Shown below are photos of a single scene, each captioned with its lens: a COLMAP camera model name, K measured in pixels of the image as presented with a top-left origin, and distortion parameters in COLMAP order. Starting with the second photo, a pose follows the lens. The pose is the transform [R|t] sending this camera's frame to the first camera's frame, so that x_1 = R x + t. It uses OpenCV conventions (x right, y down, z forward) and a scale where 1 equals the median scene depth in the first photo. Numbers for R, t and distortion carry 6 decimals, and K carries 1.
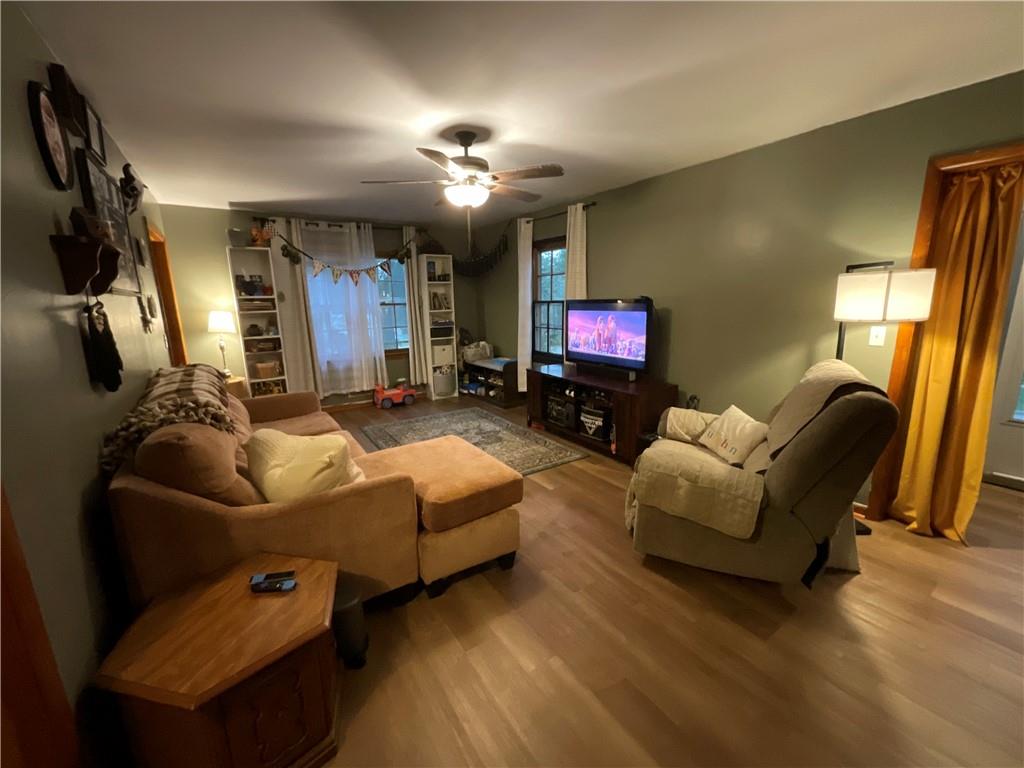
lens RADIAL K [[414.4, 0, 512.0], [0, 414.4, 384.0], [0, 0, 1]] dist [-0.000682, 0.000003]
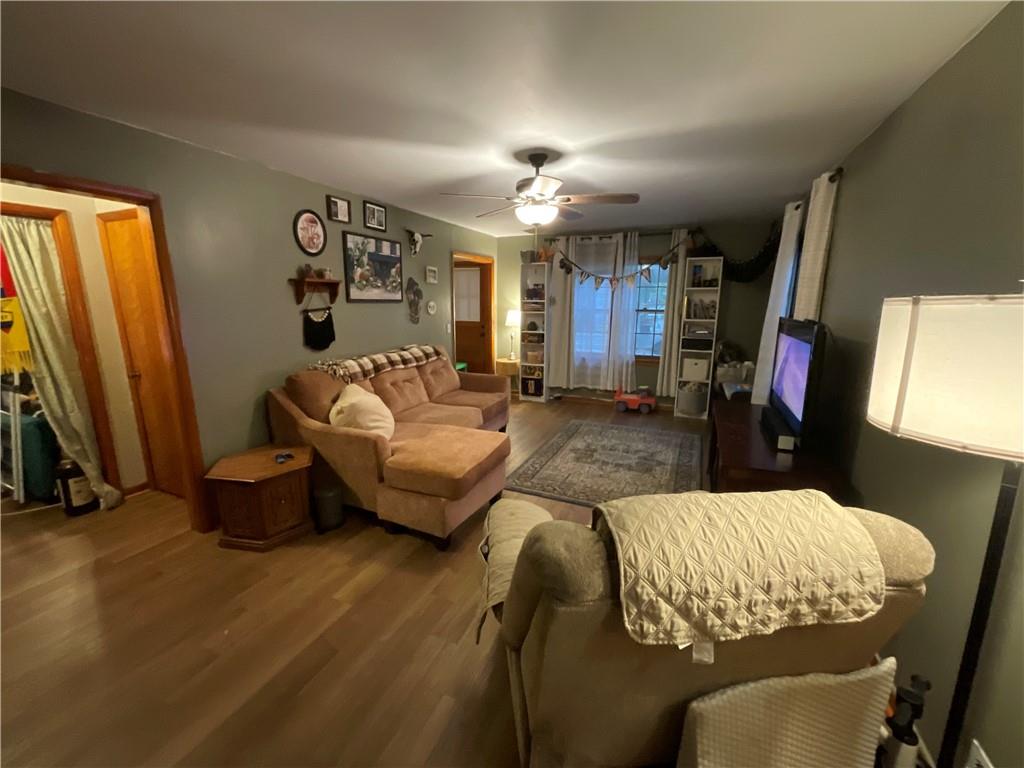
lens RADIAL K [[414.4, 0, 512.0], [0, 414.4, 384.0], [0, 0, 1]] dist [-0.000682, 0.000003]
pose [[0.542069, 0.191281, -0.818275, 0.438038], [-0.186623, 0.976835, 0.104717, -0.074038], [0.819349, 0.095945, 0.565209, 0.219546]]
